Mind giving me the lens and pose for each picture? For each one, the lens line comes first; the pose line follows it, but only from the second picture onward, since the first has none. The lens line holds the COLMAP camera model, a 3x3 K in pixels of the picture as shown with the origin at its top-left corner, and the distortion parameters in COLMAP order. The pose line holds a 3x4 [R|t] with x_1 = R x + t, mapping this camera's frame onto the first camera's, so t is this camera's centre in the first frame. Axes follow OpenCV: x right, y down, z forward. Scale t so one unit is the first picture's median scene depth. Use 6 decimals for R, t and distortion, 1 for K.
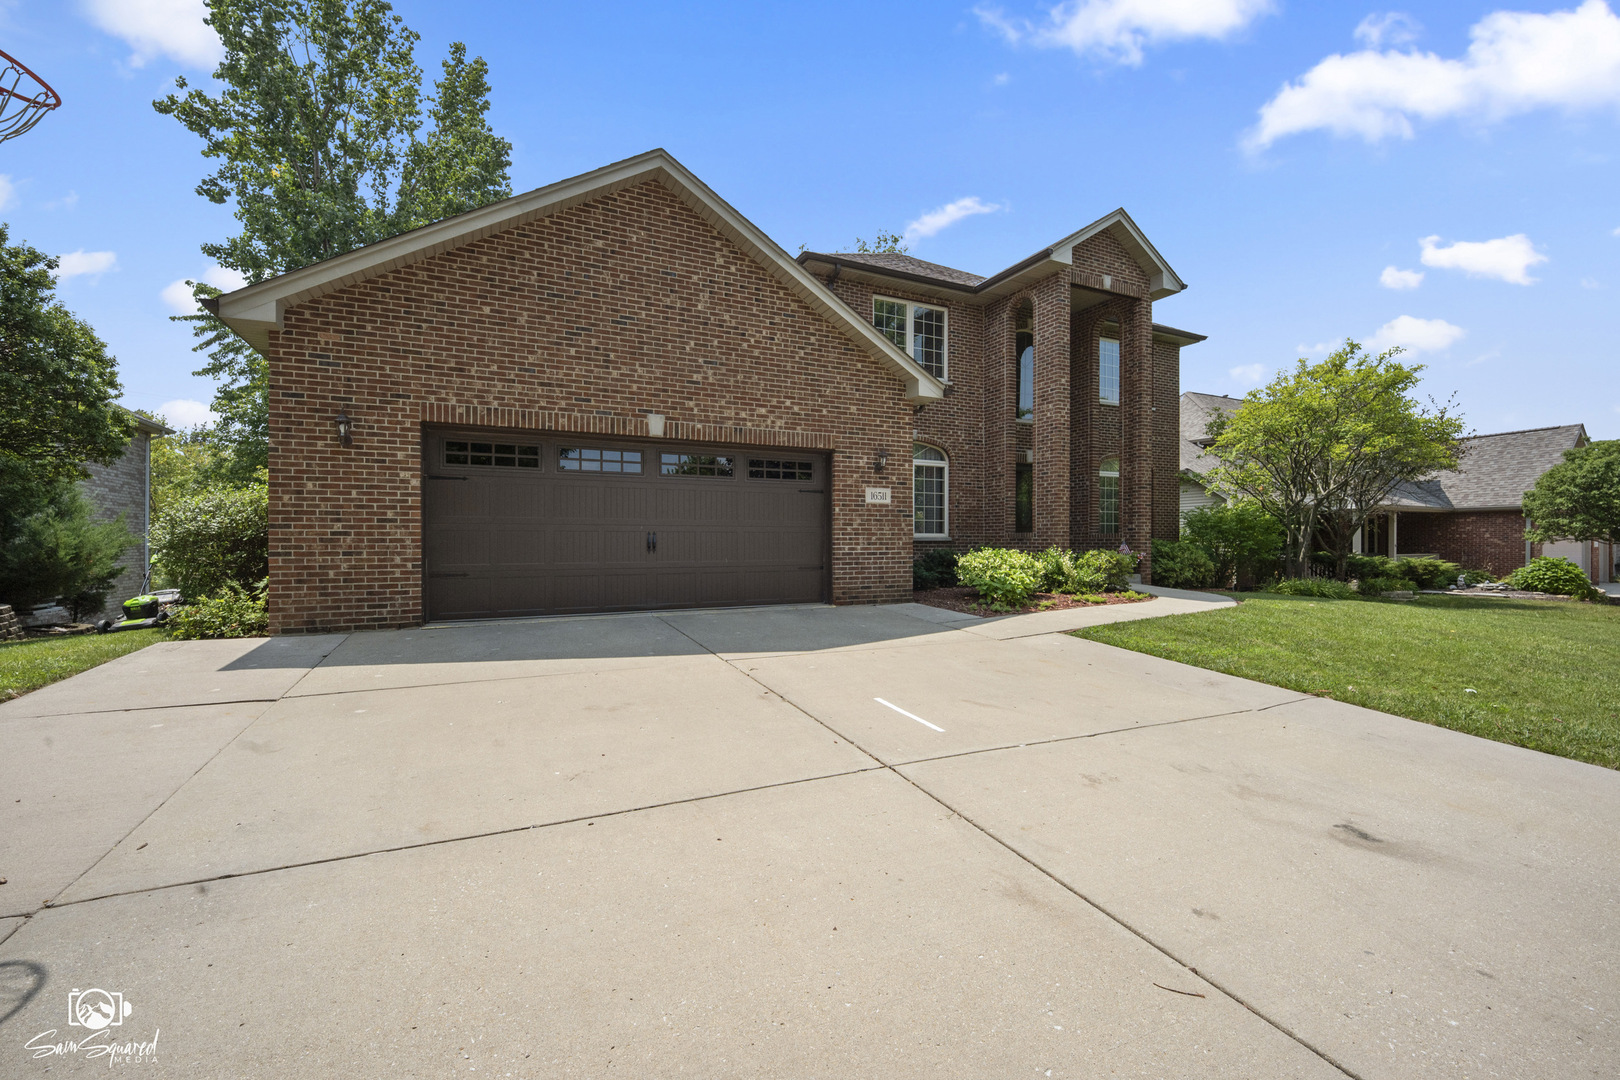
lens RADIAL K [[668.4, 0, 810.0], [0, 668.4, 540.0], [0, 0, 1]] dist [-0.000704, -0.000500]
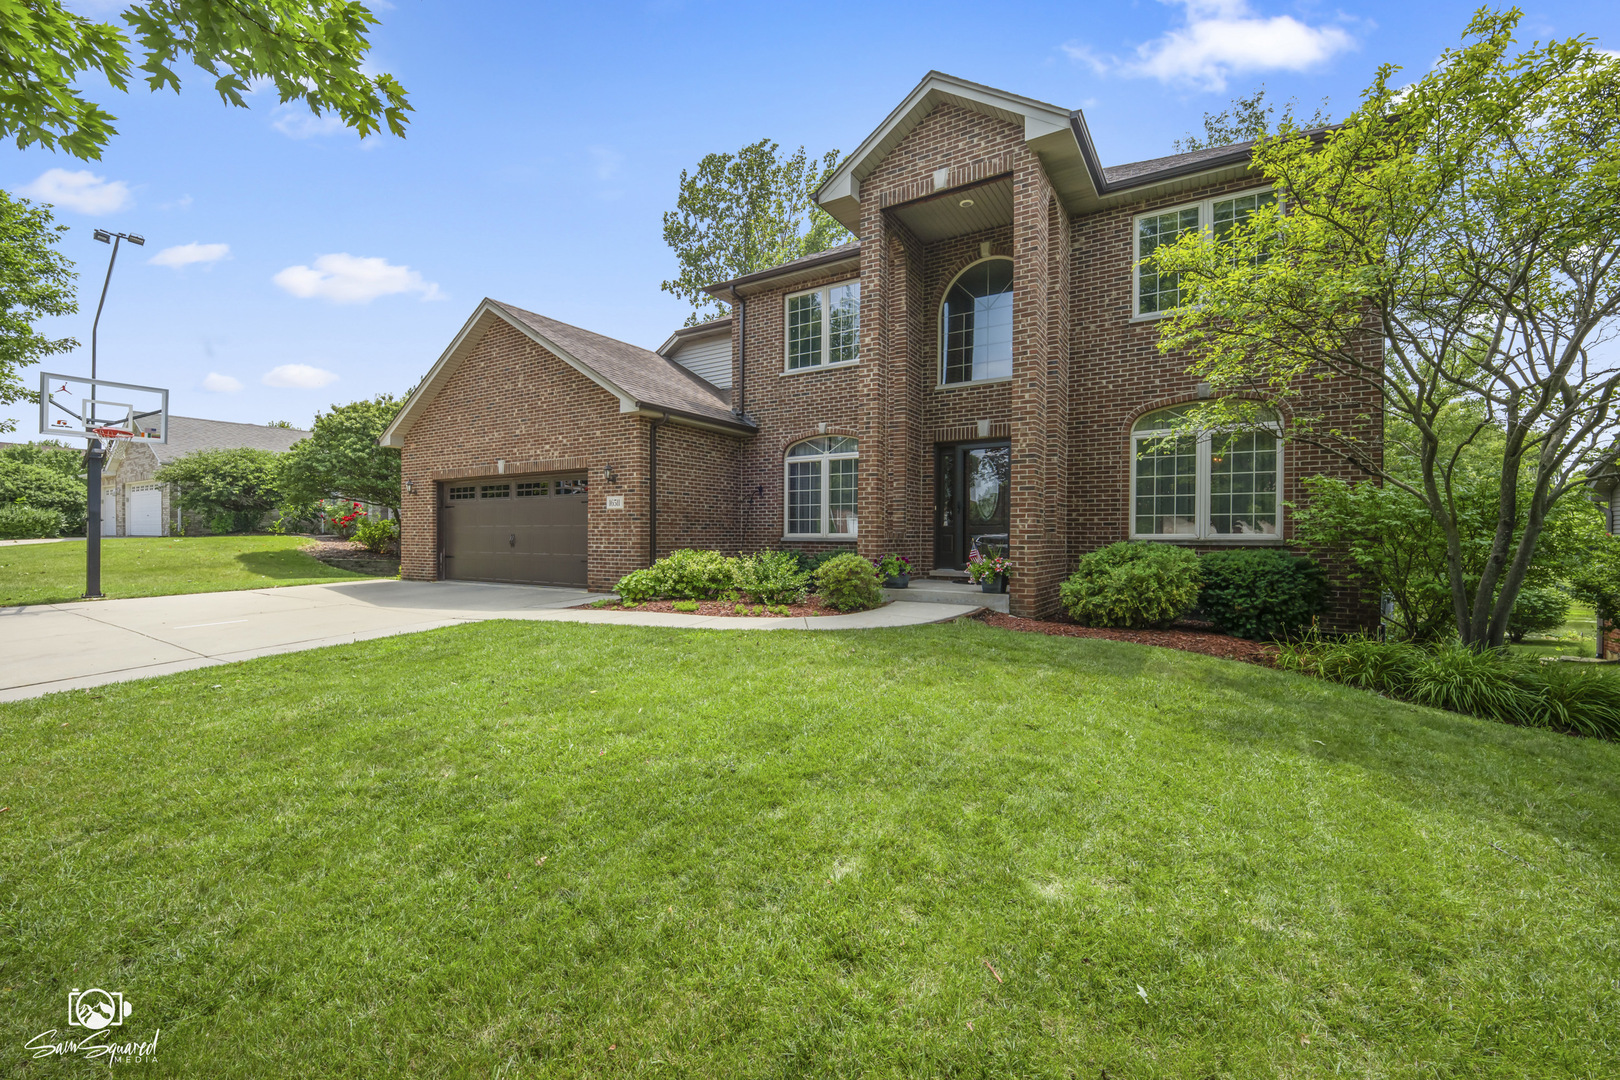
lens RADIAL K [[668.4, 0, 810.0], [0, 668.4, 540.0], [0, 0, 1]] dist [-0.000704, -0.000500]
pose [[0.528768, 0.004081, -0.848757, 1.357703], [-0.003741, 0.999990, 0.002477, -0.004227], [0.848758, 0.001866, 0.528778, 0.702173]]
